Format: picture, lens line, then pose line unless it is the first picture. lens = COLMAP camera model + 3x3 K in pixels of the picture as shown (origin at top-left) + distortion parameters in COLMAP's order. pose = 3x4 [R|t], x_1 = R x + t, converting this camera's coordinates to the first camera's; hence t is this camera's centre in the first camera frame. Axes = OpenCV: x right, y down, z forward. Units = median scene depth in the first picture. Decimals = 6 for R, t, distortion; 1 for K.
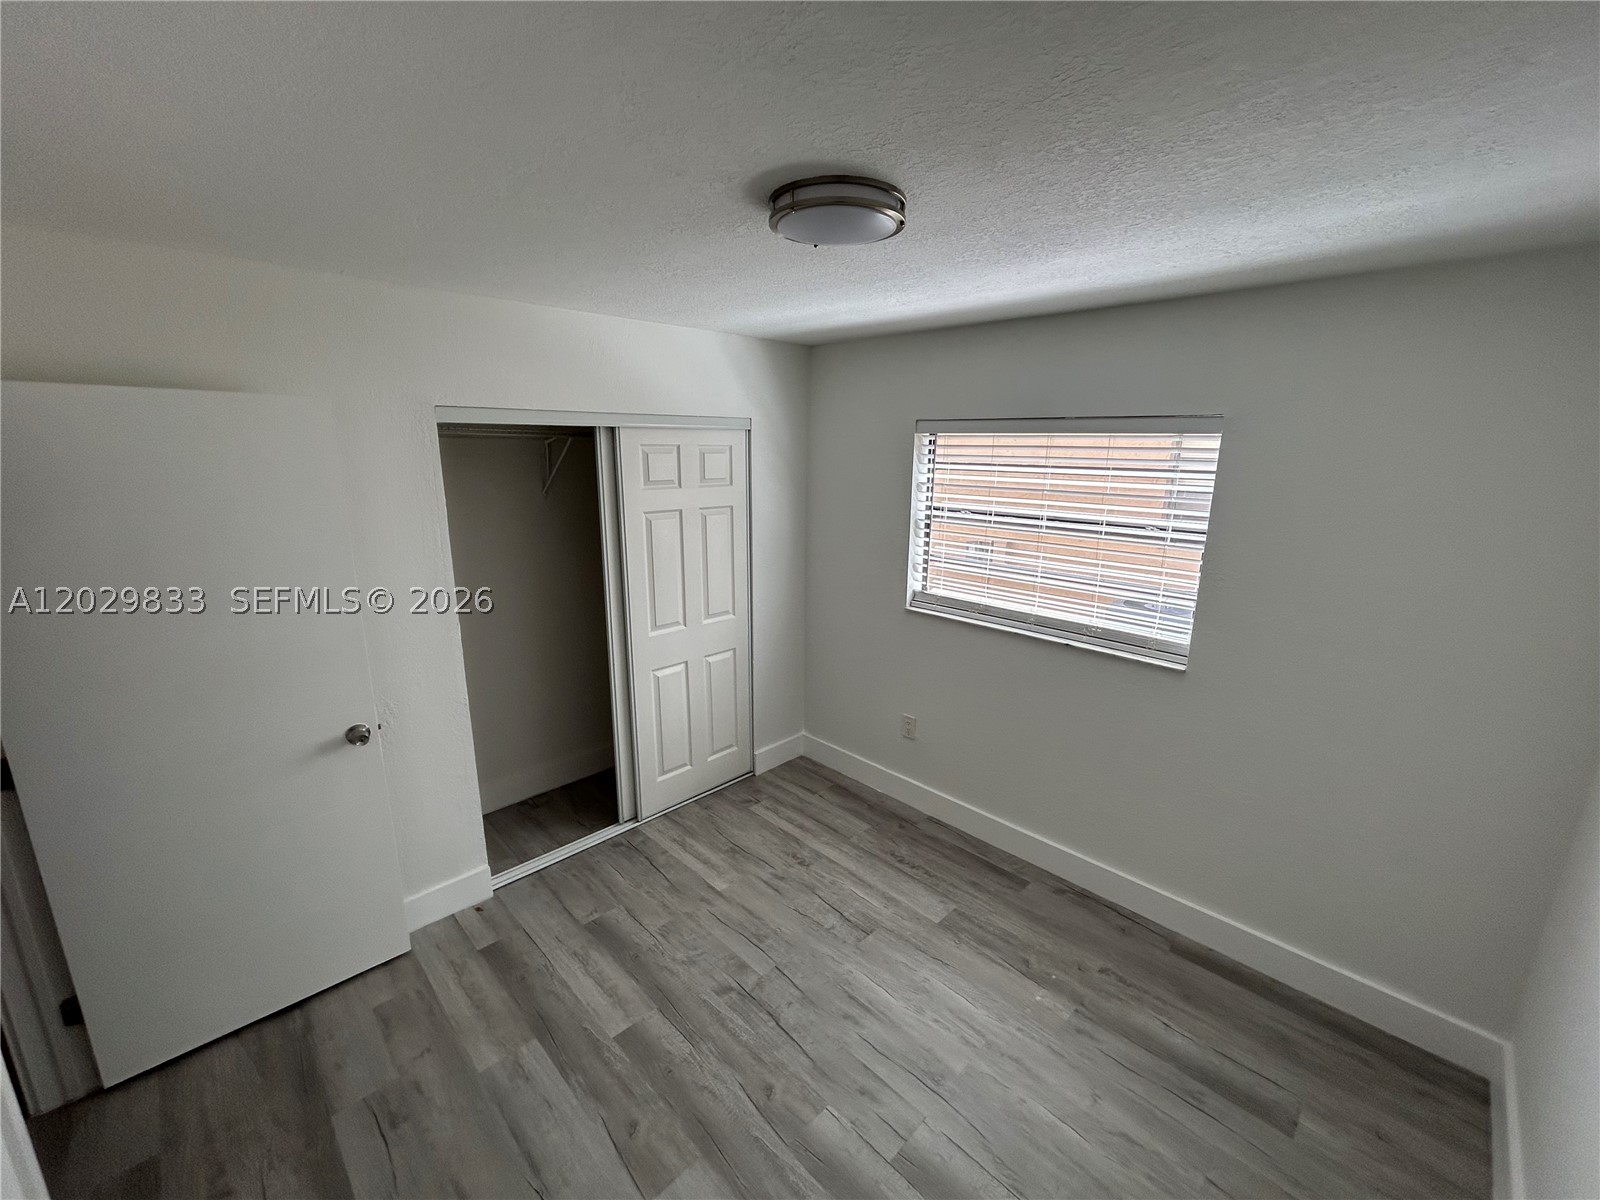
lens RADIAL K [[650.4, 0, 800.2], [0, 650.4, 597.5], [0, 0, 1]] dist [-0.002810, 0.002685]
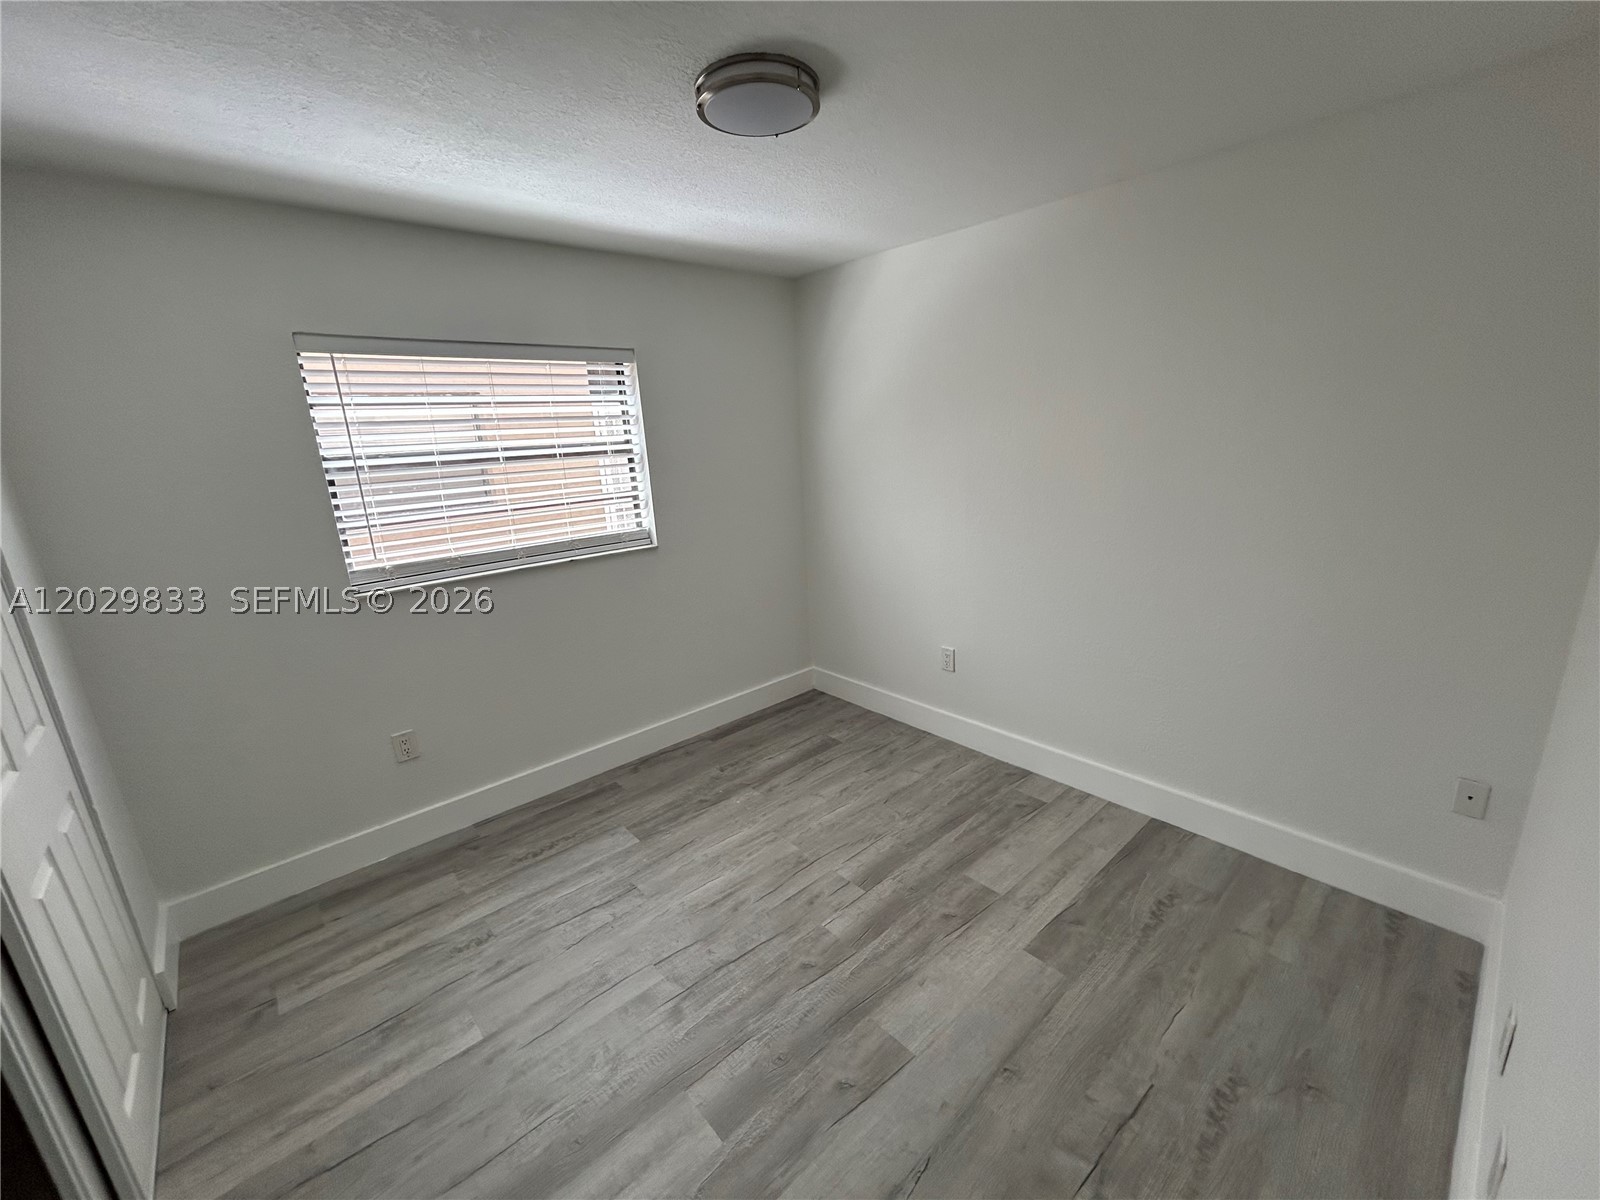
lens RADIAL K [[650.4, 0, 800.2], [0, 650.4, 597.5], [0, 0, 1]] dist [-0.002810, 0.002685]
pose [[0.062195, -0.269335, 0.961036, -0.674601], [0.277002, 0.929730, 0.242635, -0.030452], [-0.958854, 0.251119, 0.132431, 0.553428]]
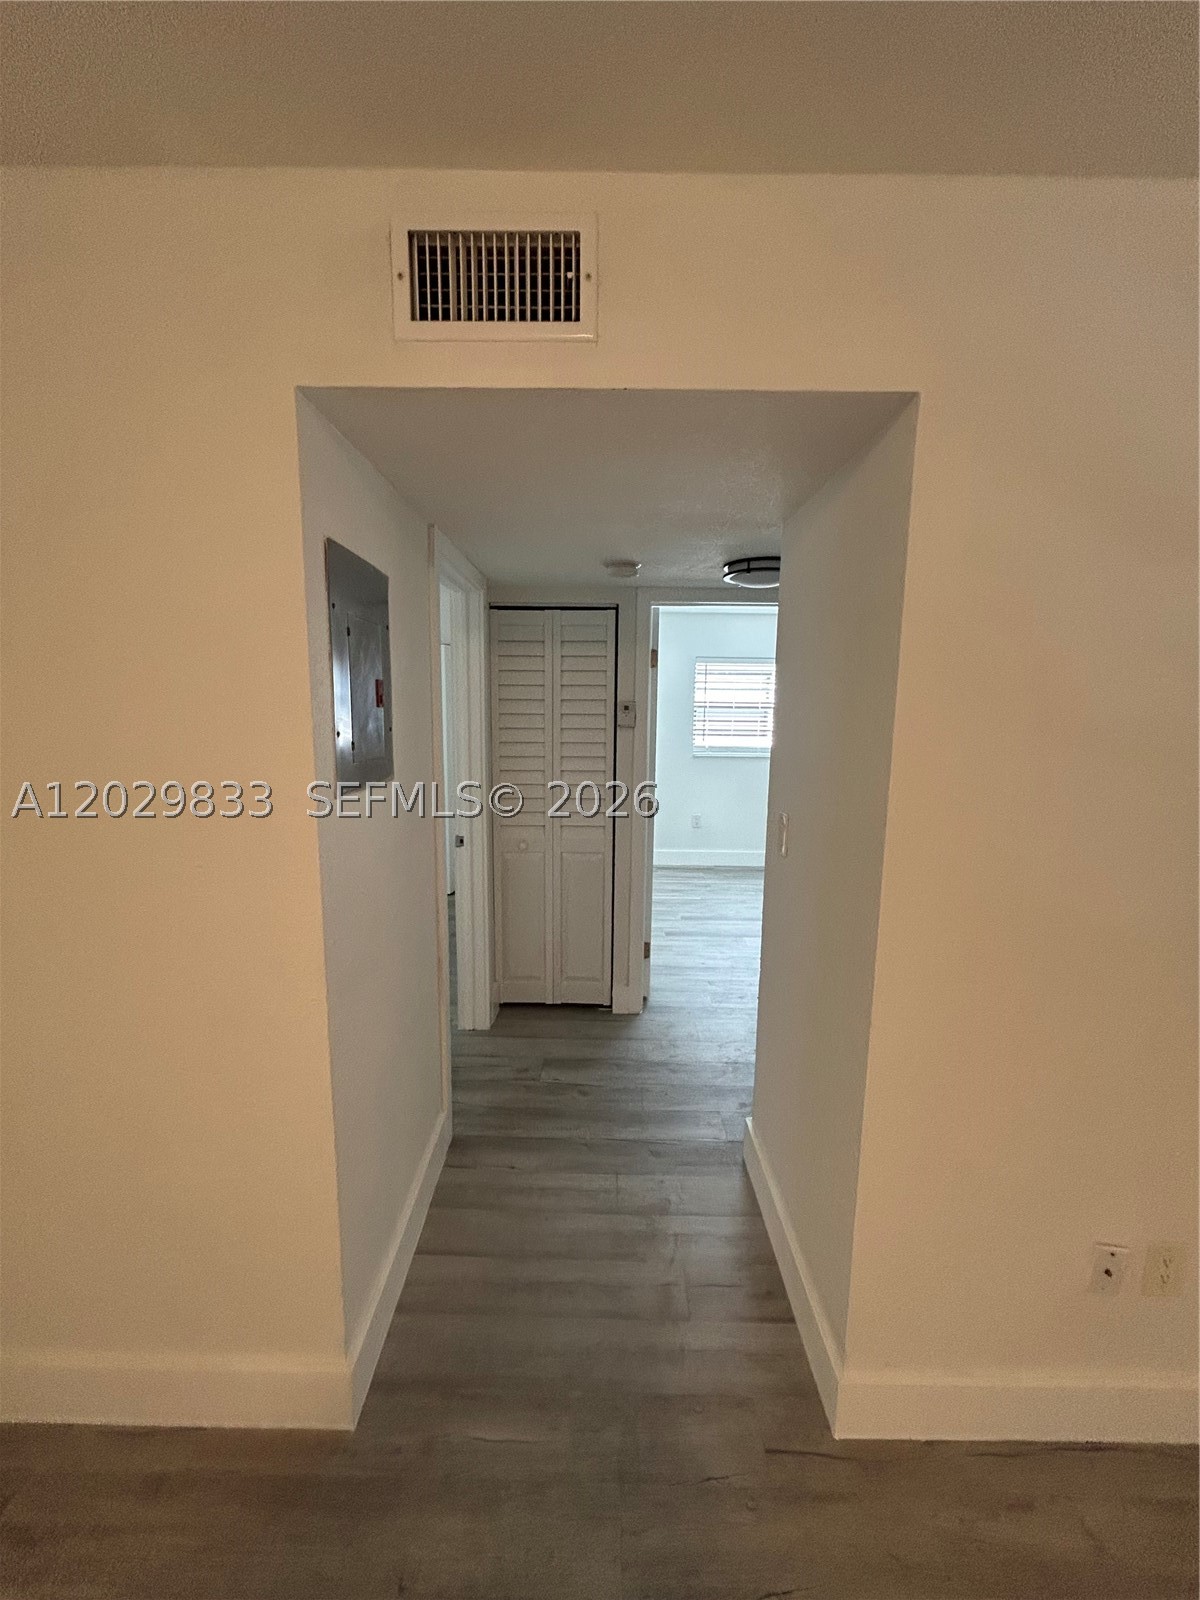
lens RADIAL K [[650.4, 0, 602.9], [0, 650.4, 801.4], [0, 0, 1]] dist [-0.002810, 0.002685]
pose [[0.712189, -0.111674, 0.693048, -1.768546], [0.158113, 0.987415, -0.003374, 0.148172], [-0.683949, 0.111983, 0.720884, -0.214014]]
